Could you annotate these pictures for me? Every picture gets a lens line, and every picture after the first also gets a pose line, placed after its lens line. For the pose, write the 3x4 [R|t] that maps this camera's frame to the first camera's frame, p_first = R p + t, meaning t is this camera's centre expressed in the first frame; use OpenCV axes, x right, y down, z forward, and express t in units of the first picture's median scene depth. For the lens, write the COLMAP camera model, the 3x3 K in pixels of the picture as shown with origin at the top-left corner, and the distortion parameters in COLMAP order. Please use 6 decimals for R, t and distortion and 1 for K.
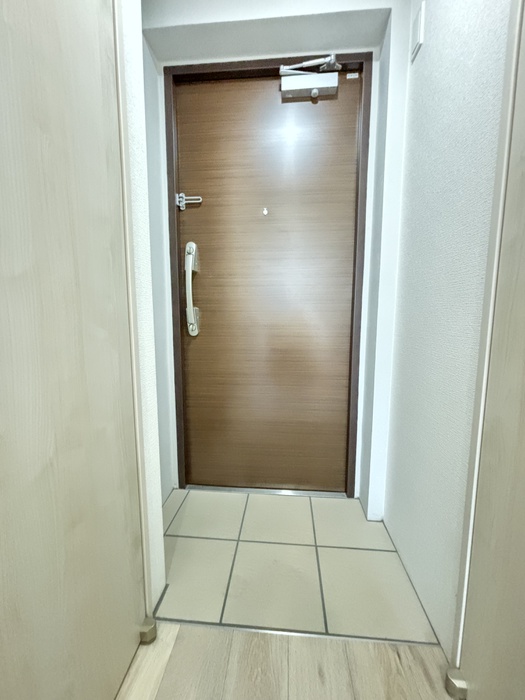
lens RADIAL K [[281.9, 0, 264.5], [0, 281.9, 349.1], [0, 0, 1]] dist [-0.000279, -0.000192]
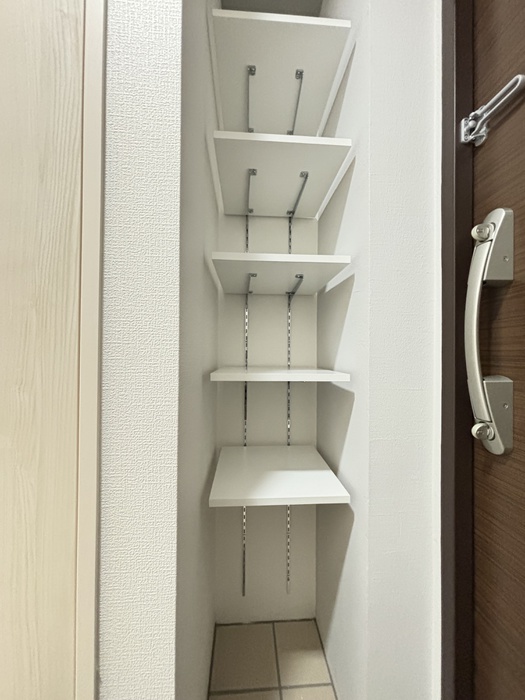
lens RADIAL K [[281.9, 0, 264.3], [0, 281.9, 351.2], [0, 0, 1]] dist [-0.000279, -0.000192]
pose [[0.161832, -0.010850, -0.986759, 0.066727], [-0.120910, 0.992187, -0.030739, -0.136866], [0.979383, 0.124284, 0.159255, 0.654906]]
